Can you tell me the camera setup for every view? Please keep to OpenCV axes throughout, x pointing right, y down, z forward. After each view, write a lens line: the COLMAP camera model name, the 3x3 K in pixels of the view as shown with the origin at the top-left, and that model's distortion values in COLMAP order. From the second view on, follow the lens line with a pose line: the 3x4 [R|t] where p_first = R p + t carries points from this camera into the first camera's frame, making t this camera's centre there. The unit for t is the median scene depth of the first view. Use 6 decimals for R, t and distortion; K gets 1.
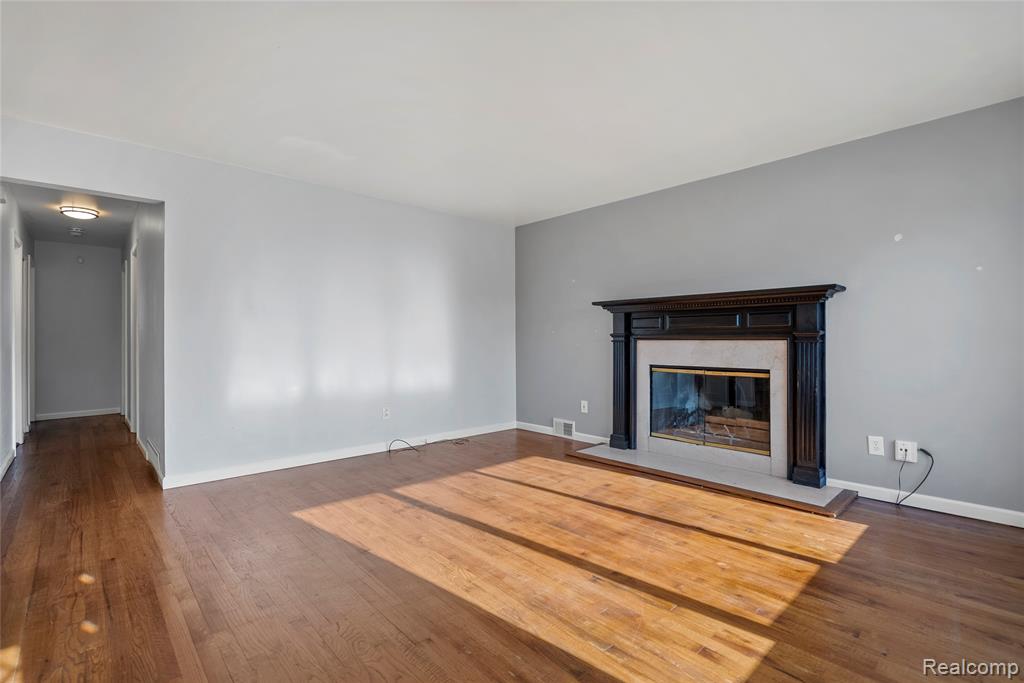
lens RADIAL K [[464.7, 0, 508.3], [0, 464.7, 343.4], [0, 0, 1]] dist [-0.002419, 0.002510]
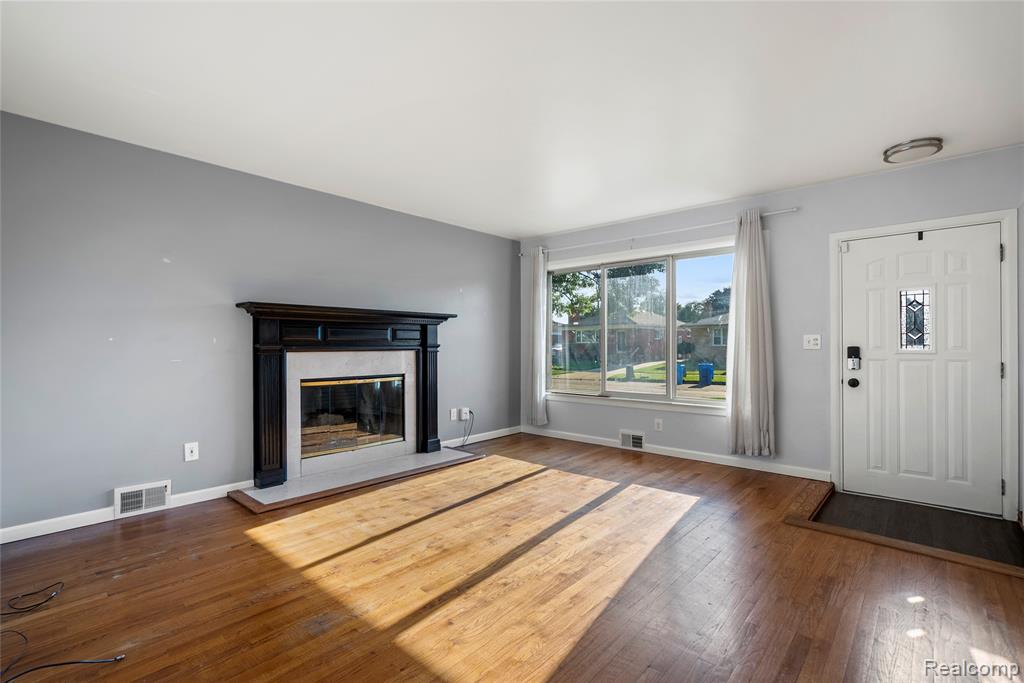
lens RADIAL K [[464.7, 0, 508.6], [0, 464.7, 343.4], [0, 0, 1]] dist [-0.002419, 0.002510]
pose [[-0.090592, 0.004827, 0.995876, -0.874379], [0.004970, 0.999978, -0.004395, -0.024632], [-0.995876, 0.004551, -0.090614, 0.954627]]
